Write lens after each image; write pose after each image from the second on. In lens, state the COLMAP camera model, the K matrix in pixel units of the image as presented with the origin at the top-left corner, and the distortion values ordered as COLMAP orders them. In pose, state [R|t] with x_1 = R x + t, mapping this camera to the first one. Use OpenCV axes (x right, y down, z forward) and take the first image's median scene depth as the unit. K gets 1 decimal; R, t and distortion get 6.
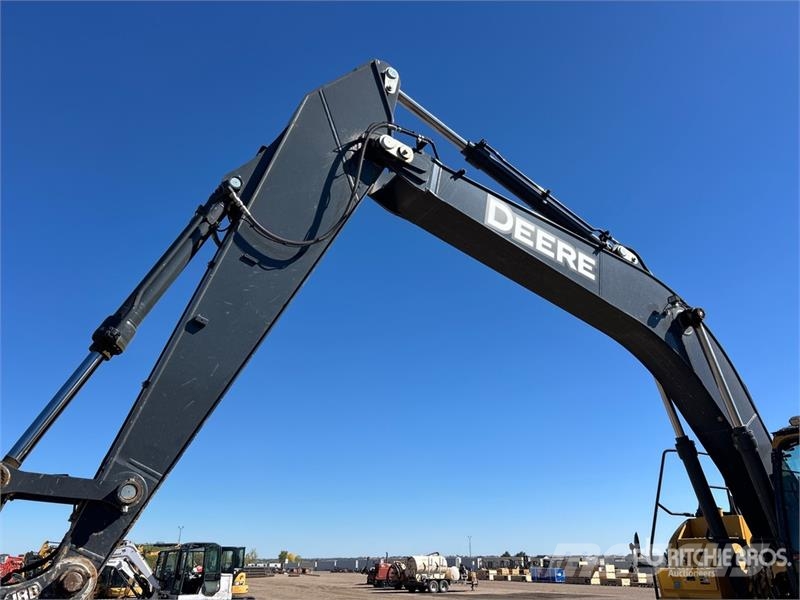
lens RADIAL K [[608.7, 0, 398.7], [0, 608.7, 302.8], [0, 0, 1]] dist [0.044086, -0.048603]
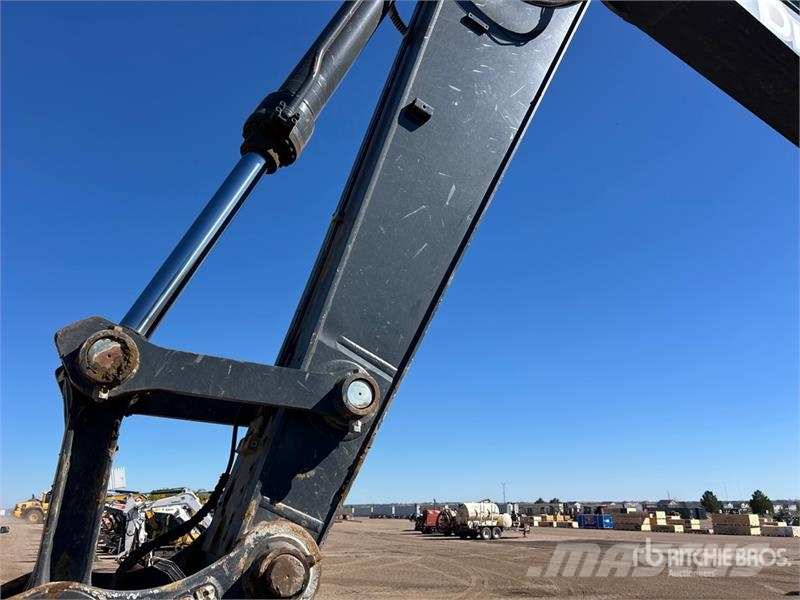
lens RADIAL K [[608.7, 0, 398.1], [0, 608.7, 297.6], [0, 0, 1]] dist [0.044086, -0.048603]
pose [[0.998884, -0.016537, -0.044247, -0.286288], [0.019554, 0.997450, 0.068643, 0.144929], [0.042999, -0.069431, 0.996660, 0.376813]]
